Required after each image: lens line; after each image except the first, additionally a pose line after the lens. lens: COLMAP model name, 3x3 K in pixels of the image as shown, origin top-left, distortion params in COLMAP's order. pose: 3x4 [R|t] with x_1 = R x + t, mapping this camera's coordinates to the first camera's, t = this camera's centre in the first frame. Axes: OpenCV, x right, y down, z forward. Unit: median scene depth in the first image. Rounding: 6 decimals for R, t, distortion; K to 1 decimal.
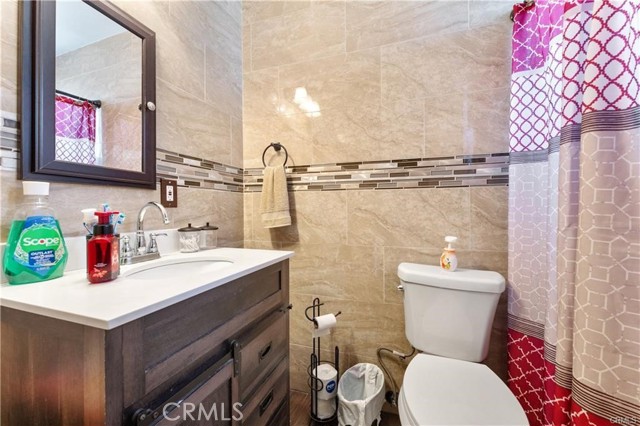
lens RADIAL K [[258.8, 0, 319.4], [0, 258.8, 211.0], [0, 0, 1]] dist [0.001952, 0.000173]
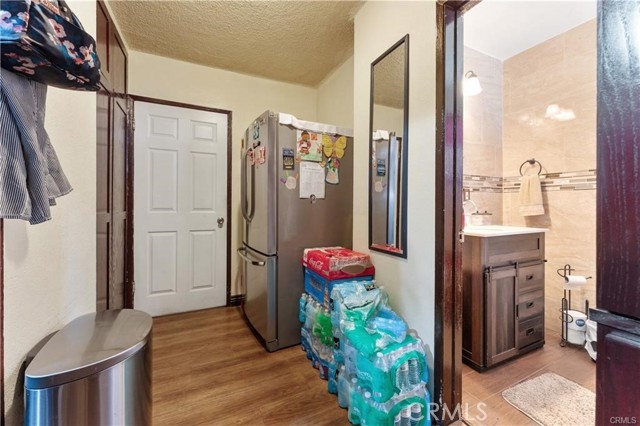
lens RADIAL K [[258.8, 0, 321.3], [0, 258.8, 207.0], [0, 0, 1]] dist [0.001952, 0.000173]
pose [[0.708598, 0.005434, -0.705592, 0.031550], [-0.005580, 0.999982, 0.002096, 0.016390], [0.705591, 0.002452, 0.708615, -0.934769]]
